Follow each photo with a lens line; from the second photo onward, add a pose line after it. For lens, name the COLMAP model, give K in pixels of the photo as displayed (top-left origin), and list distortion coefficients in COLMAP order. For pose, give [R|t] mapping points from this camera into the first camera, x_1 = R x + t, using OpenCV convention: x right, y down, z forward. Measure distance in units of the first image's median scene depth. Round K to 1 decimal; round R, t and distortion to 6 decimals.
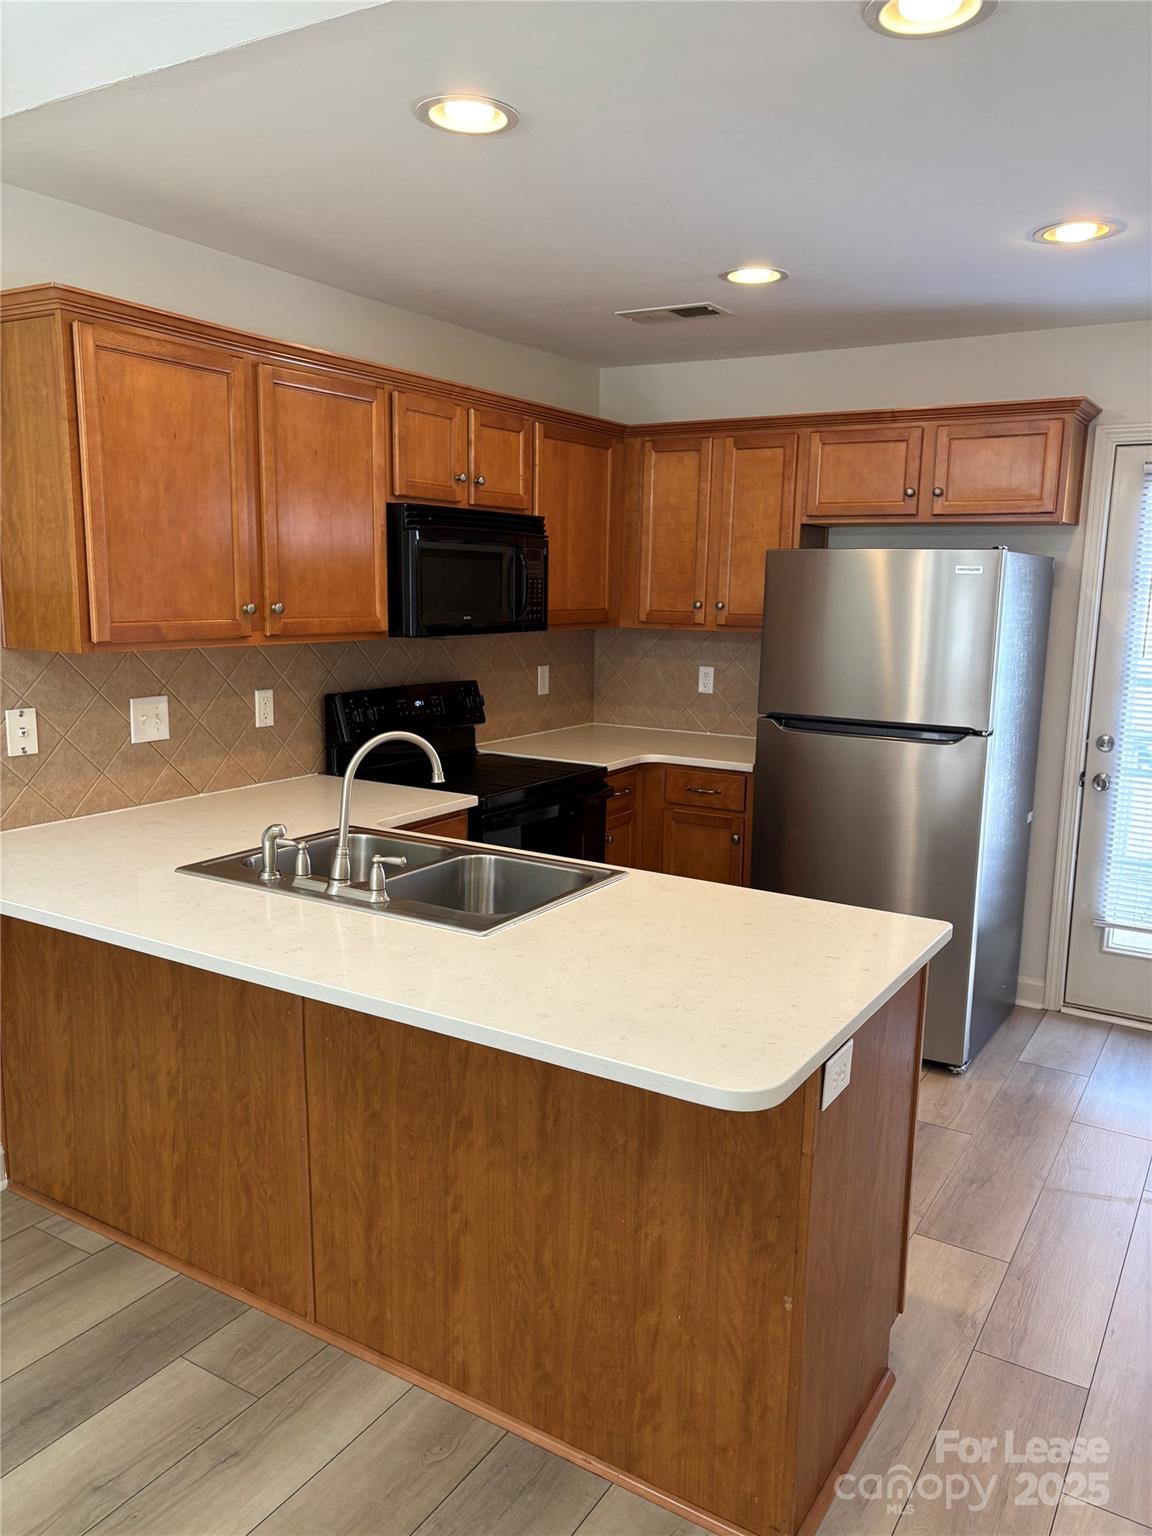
lens RADIAL K [[1156.7, 0, 571.2], [0, 1156.7, 776.3], [0, 0, 1]] dist [0.008454, 0.002534]
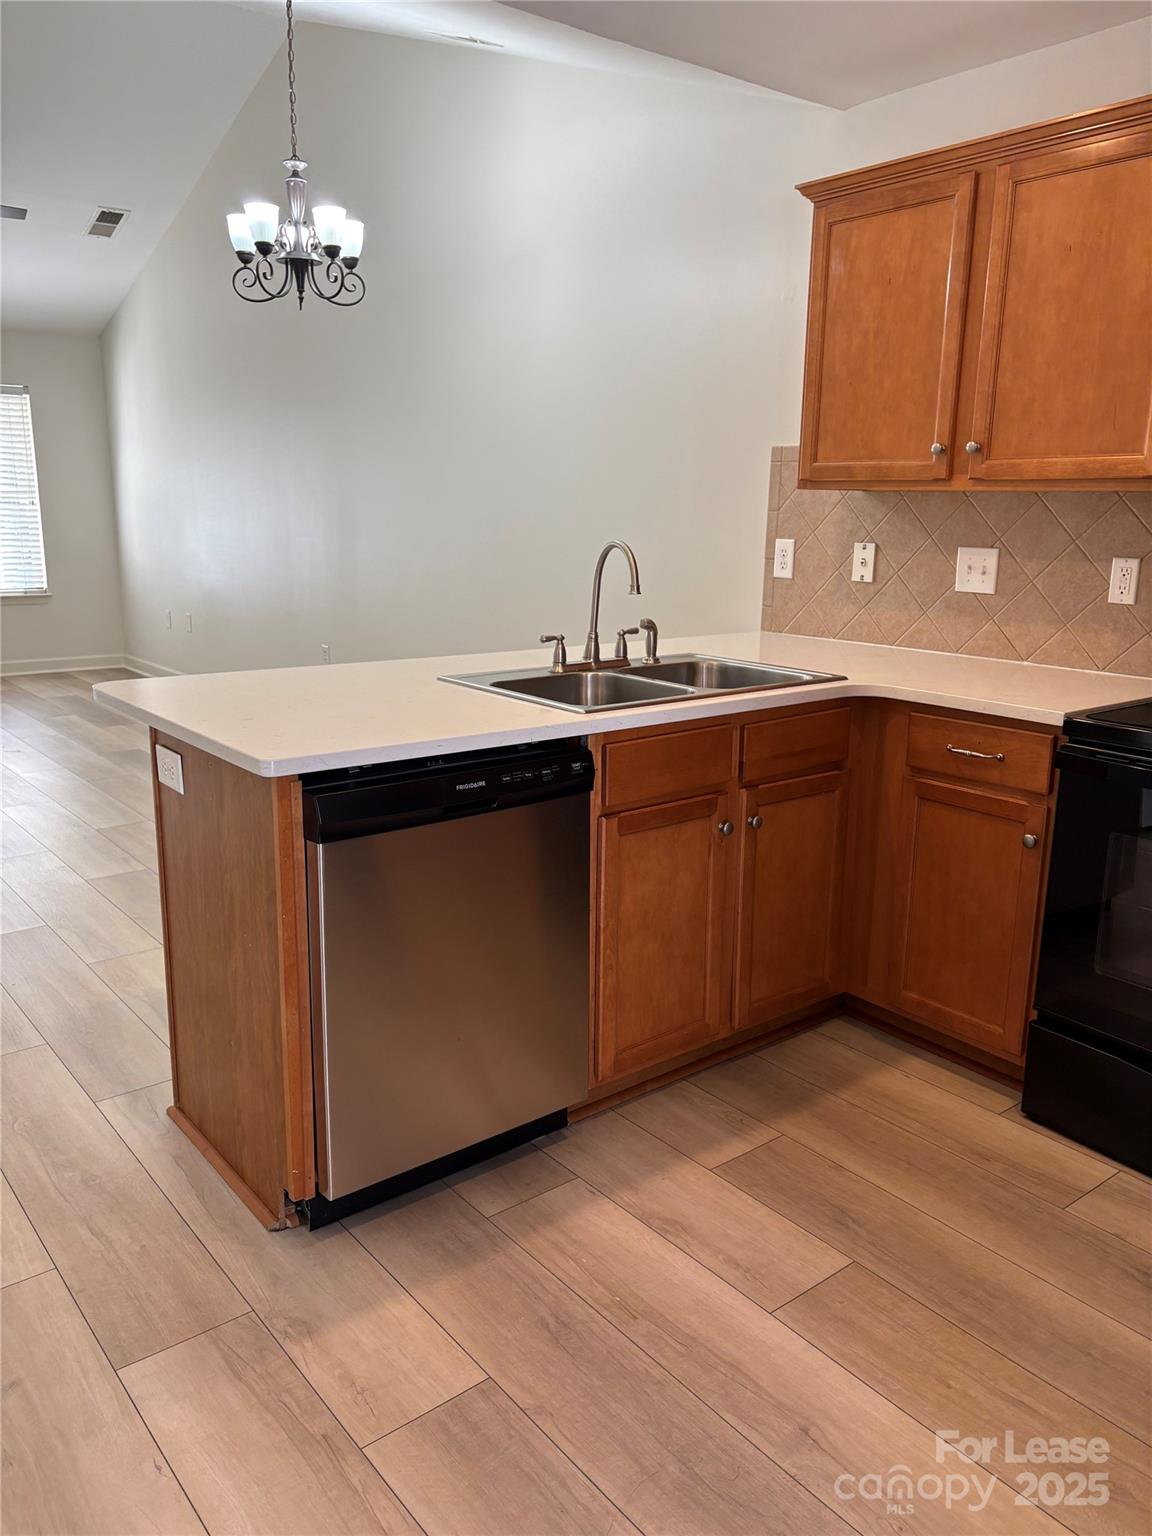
lens RADIAL K [[1164.9, 0, 577.0], [0, 1164.9, 757.7], [0, 0, 1]] dist [0.002456, 0.051421]
pose [[-0.330831, 0.178824, -0.926592, 0.613468], [-0.182488, 0.951225, 0.248734, -0.071156], [0.925877, 0.251380, -0.282062, 0.861322]]
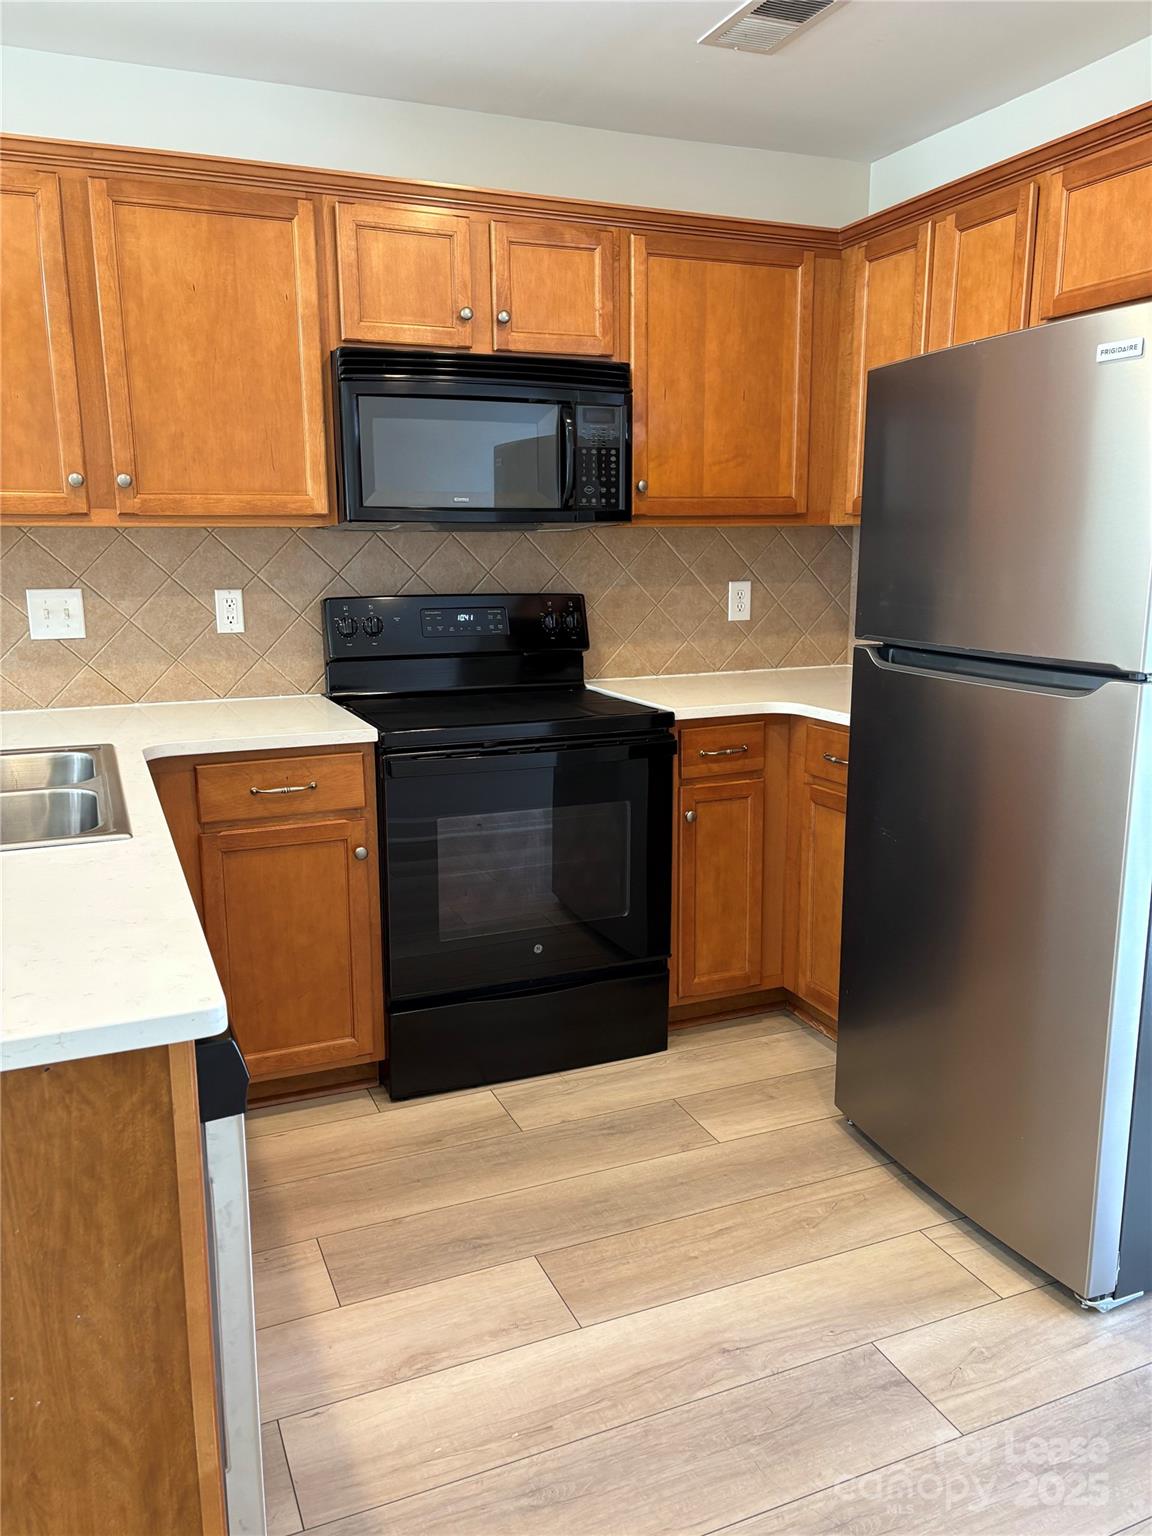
lens RADIAL K [[1168.3, 0, 576.0], [0, 1168.3, 768.0], [0, 0, 1]] dist [0.004943, 0.040455]
pose [[0.818311, 0.086861, -0.568175, 0.426461], [-0.076508, 0.996180, 0.042102, 0.000838], [0.569661, 0.009017, 0.821830, 0.411815]]
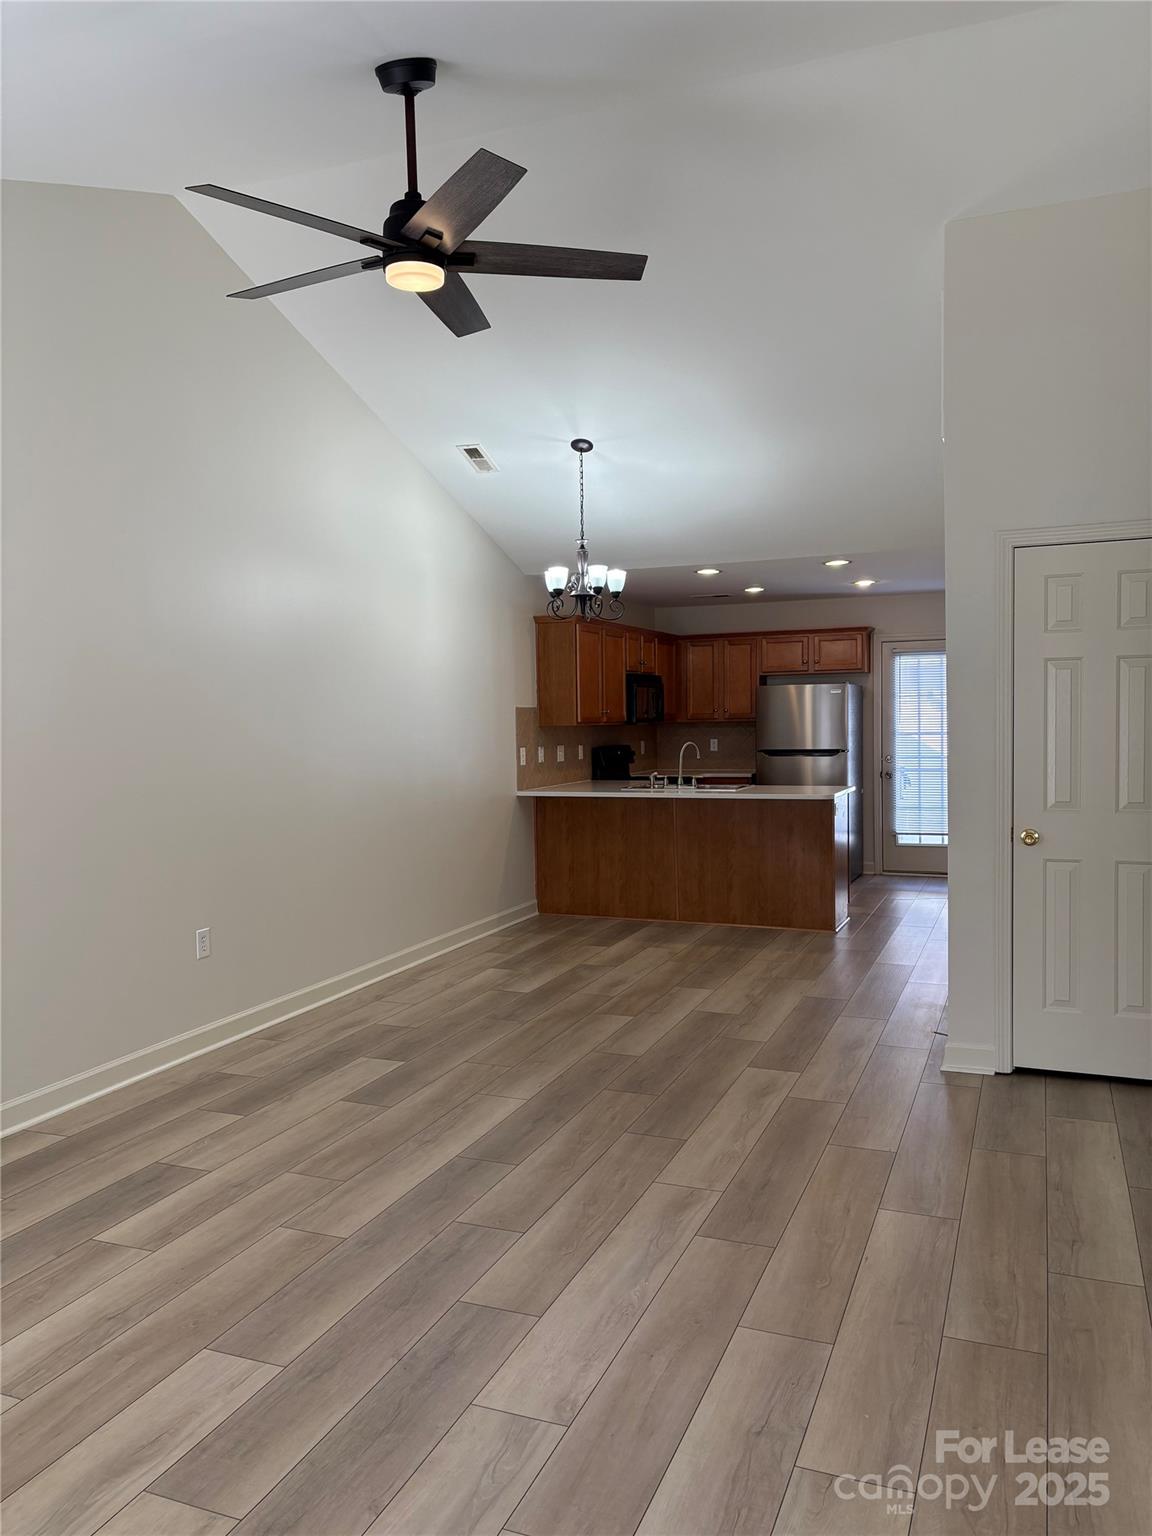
lens RADIAL K [[1158.7, 0, 529.0], [0, 1158.7, 773.3], [0, 0, 1]] dist [0.061436, -0.000552]
pose [[0.989050, -0.041932, 0.141498, -0.713814], [0.058972, 0.991205, -0.118466, 0.275650], [-0.135286, 0.125513, 0.982825, -1.463086]]
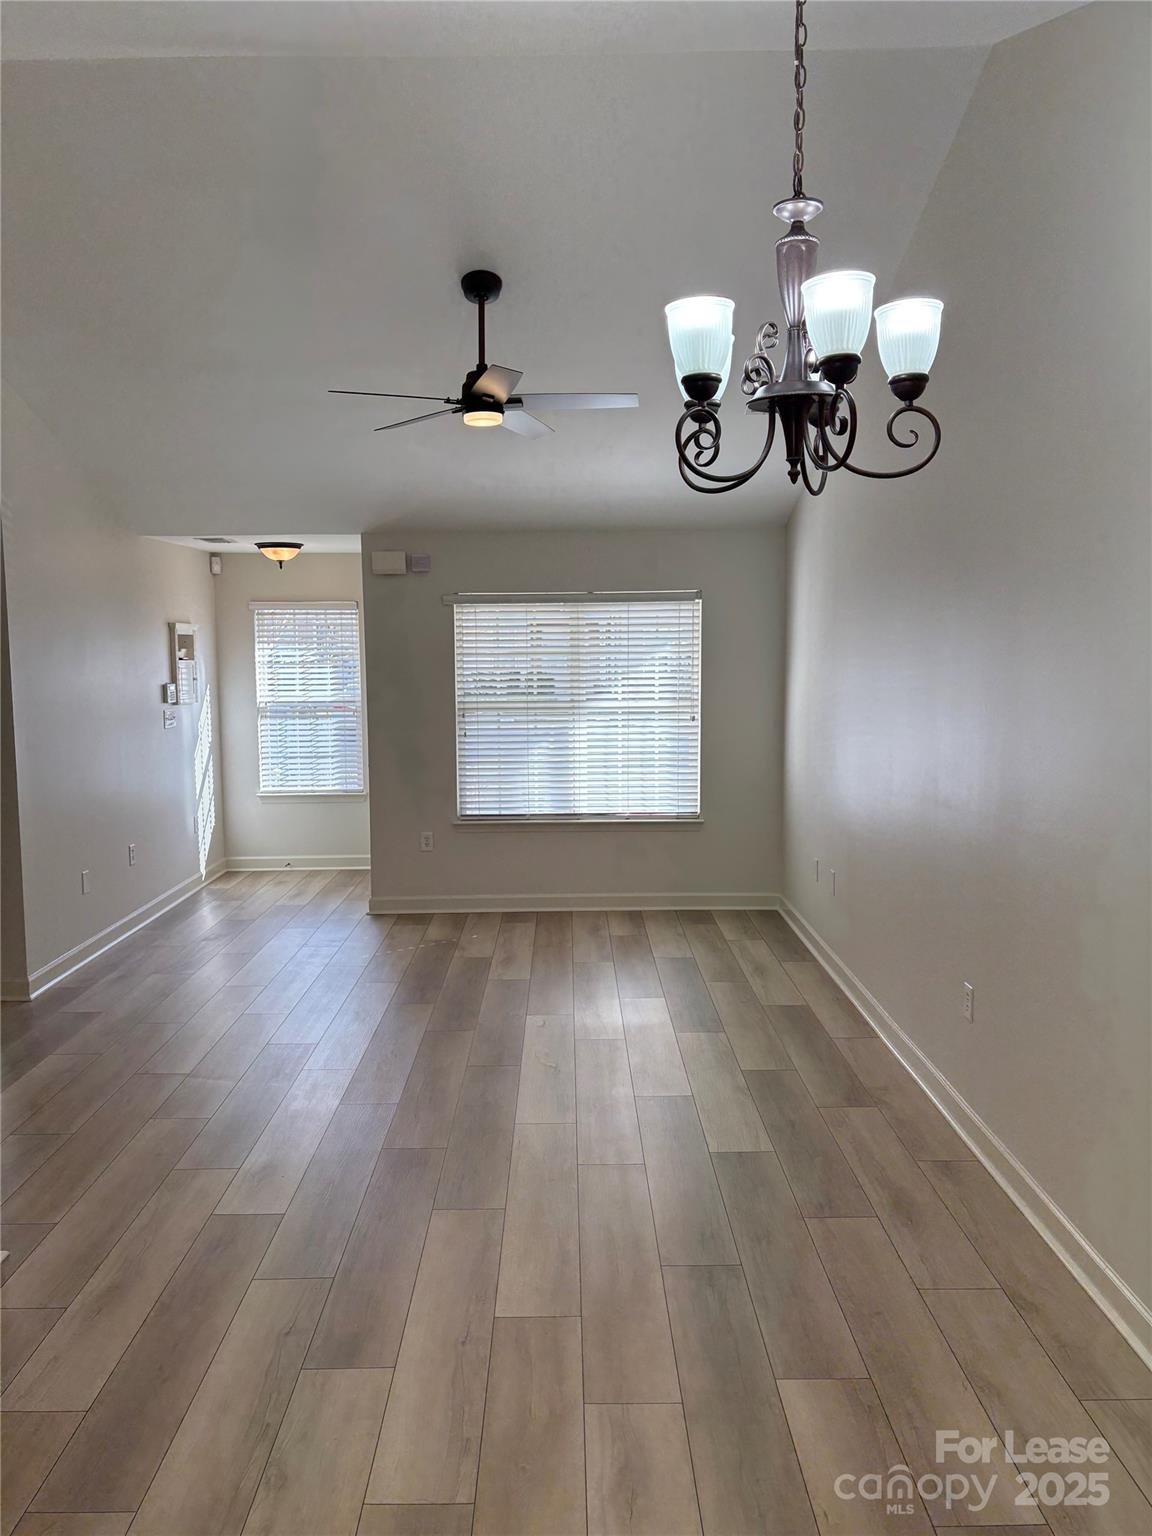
lens RADIAL K [[1147.4, 0, 576.0], [0, 1147.4, 768.0], [0, 0, 1]] dist [0.001837, -0.000315]
pose [[-0.838204, 0.039421, -0.543930, -0.009504], [-0.106083, 0.966547, 0.233525, -0.141913], [0.534940, 0.253444, -0.805981, 0.607837]]
